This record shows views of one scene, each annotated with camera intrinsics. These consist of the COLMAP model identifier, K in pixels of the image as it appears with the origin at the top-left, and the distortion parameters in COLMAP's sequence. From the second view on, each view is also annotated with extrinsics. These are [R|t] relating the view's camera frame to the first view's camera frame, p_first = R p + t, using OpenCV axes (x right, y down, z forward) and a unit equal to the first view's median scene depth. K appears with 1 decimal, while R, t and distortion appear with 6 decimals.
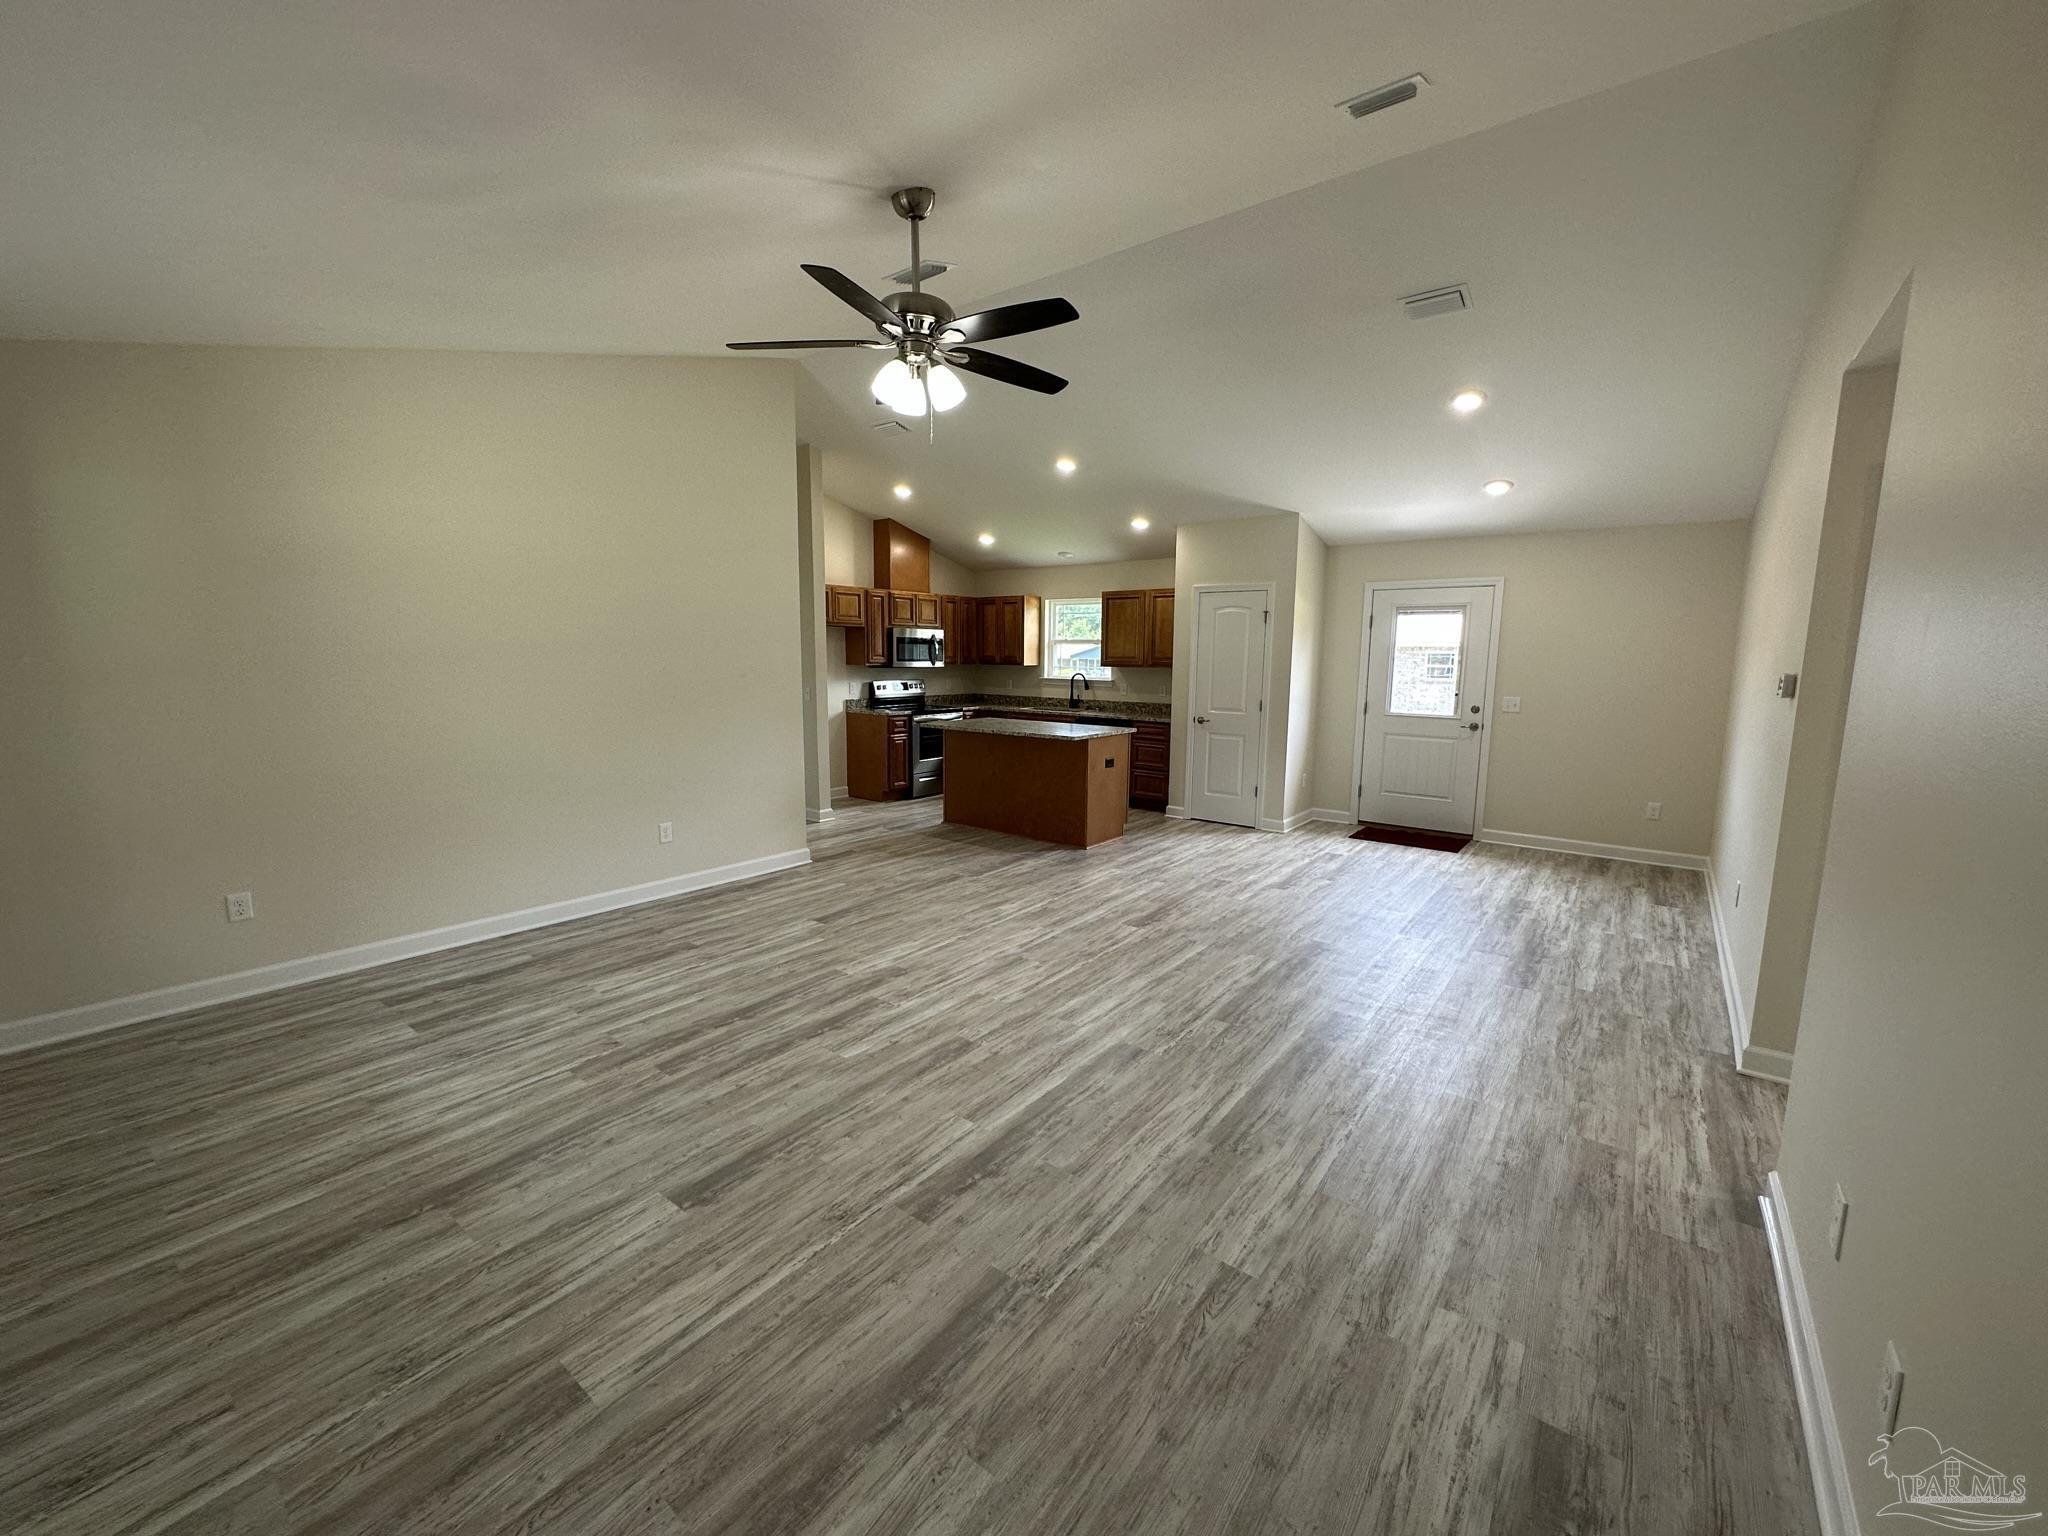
lens RADIAL K [[816.0, 0, 1022.4], [0, 816.0, 766.8], [0, 0, 1]] dist [0.000429, 0.000119]
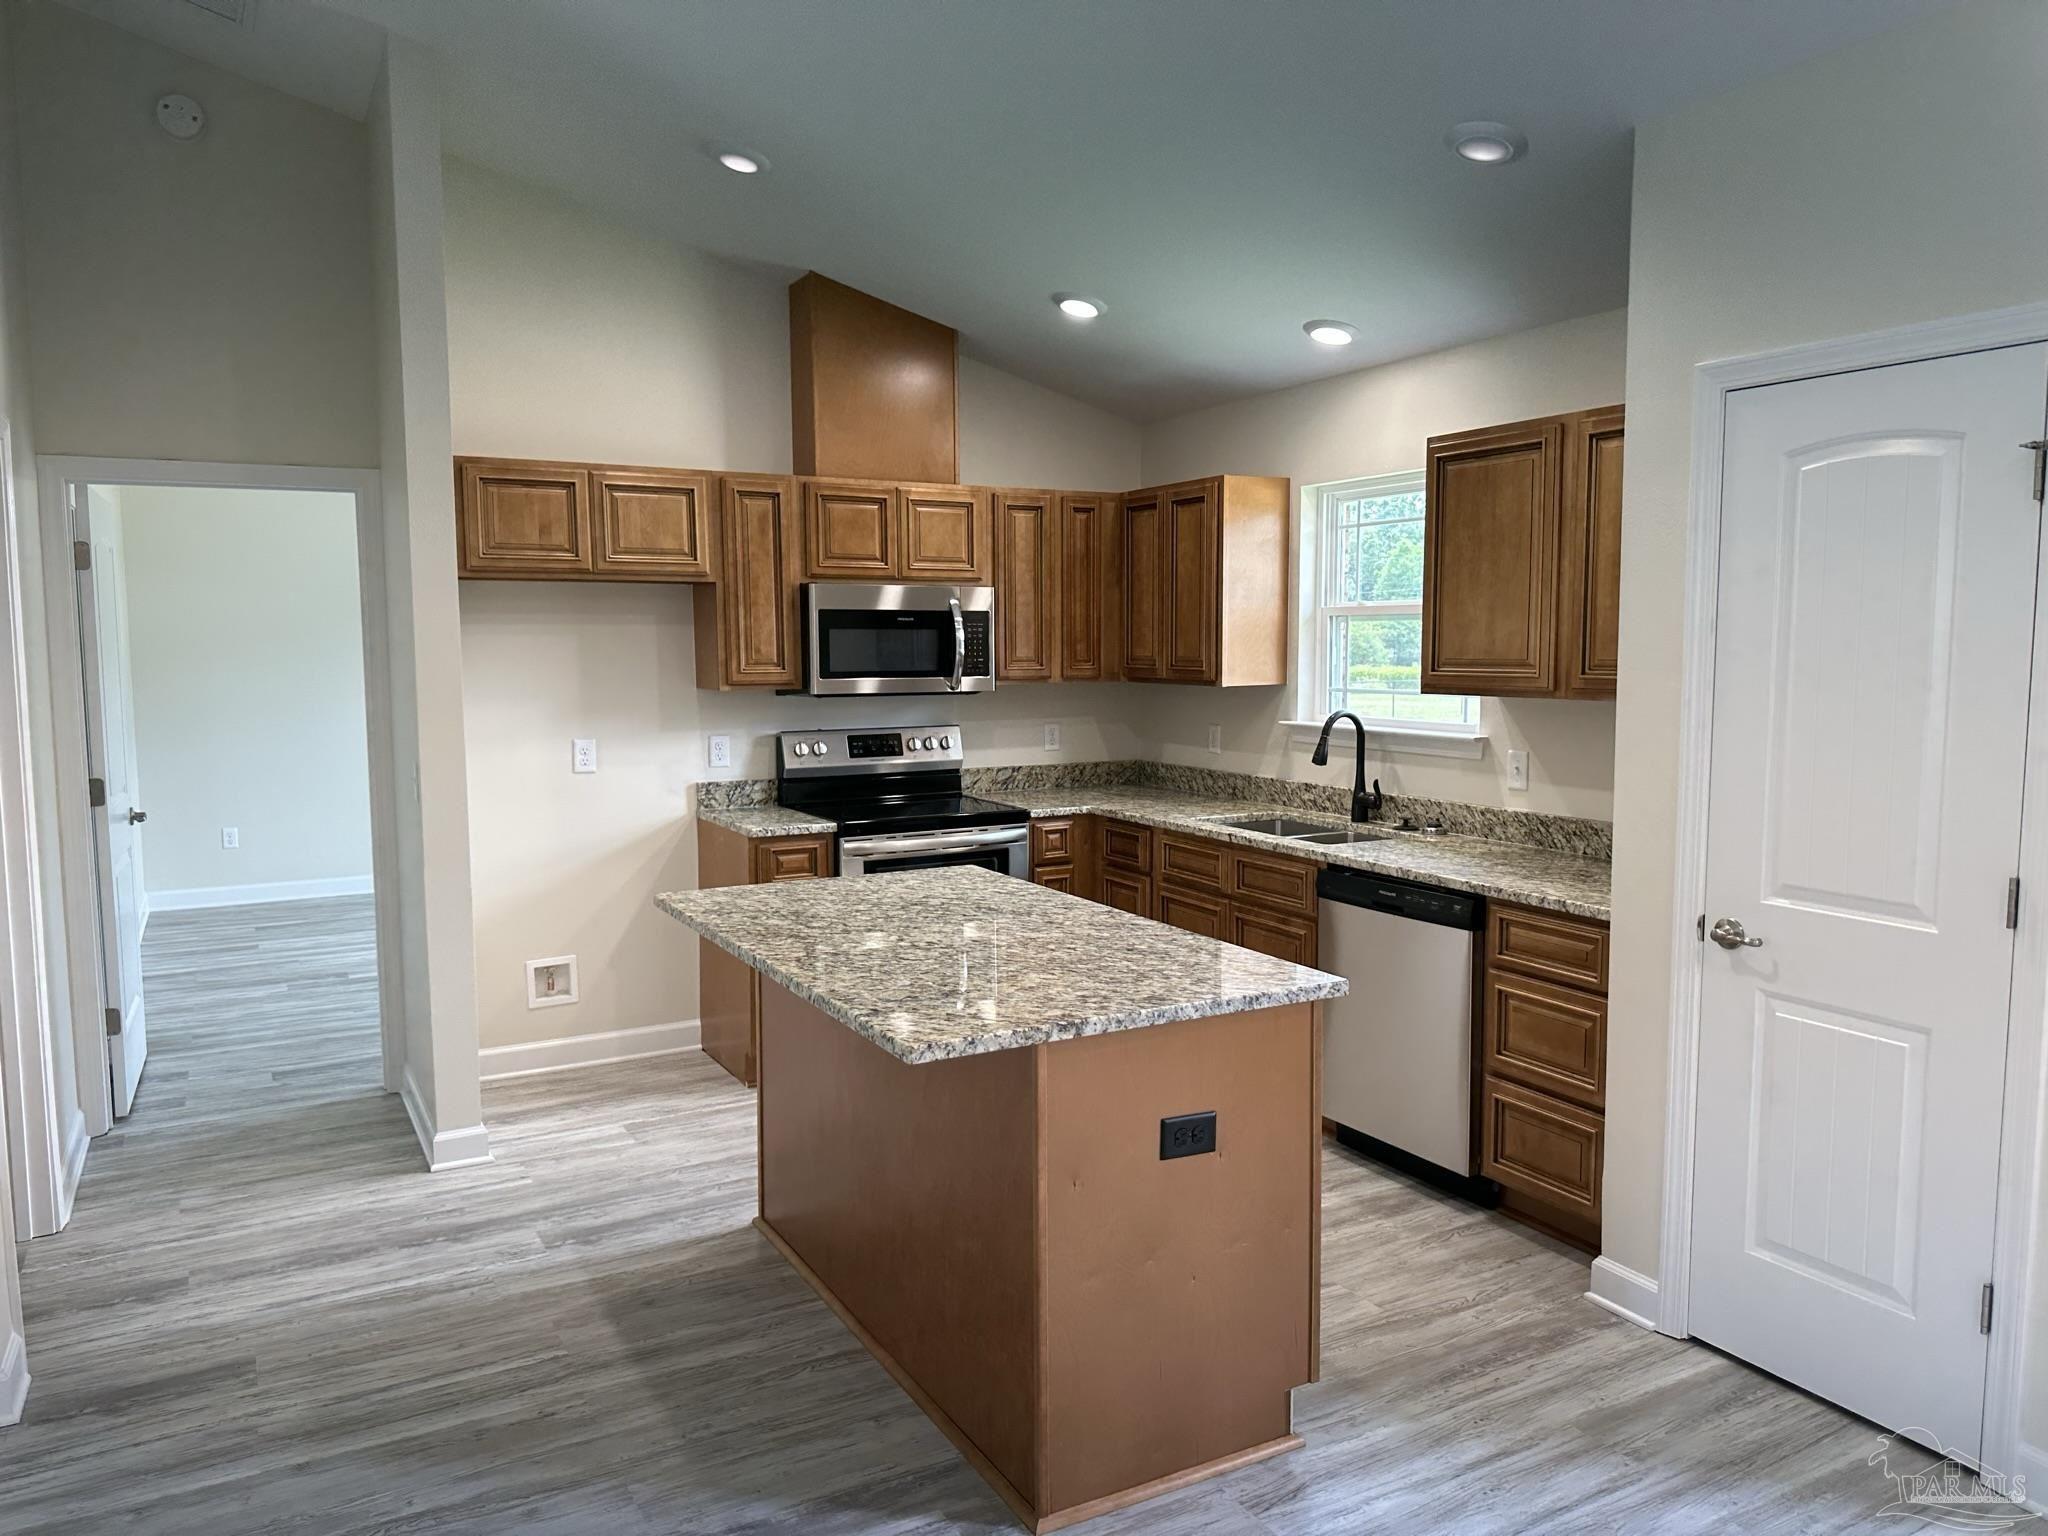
lens RADIAL K [[1421.9, 0, 1034.6], [0, 1421.9, 773.7], [0, 0, 1]] dist [0.033856, -0.003627]
pose [[0.918712, 0.023319, -0.394238, 0.281522], [-0.041460, 0.998434, -0.037560, -0.112717], [0.392745, 0.050852, 0.918240, 0.774223]]
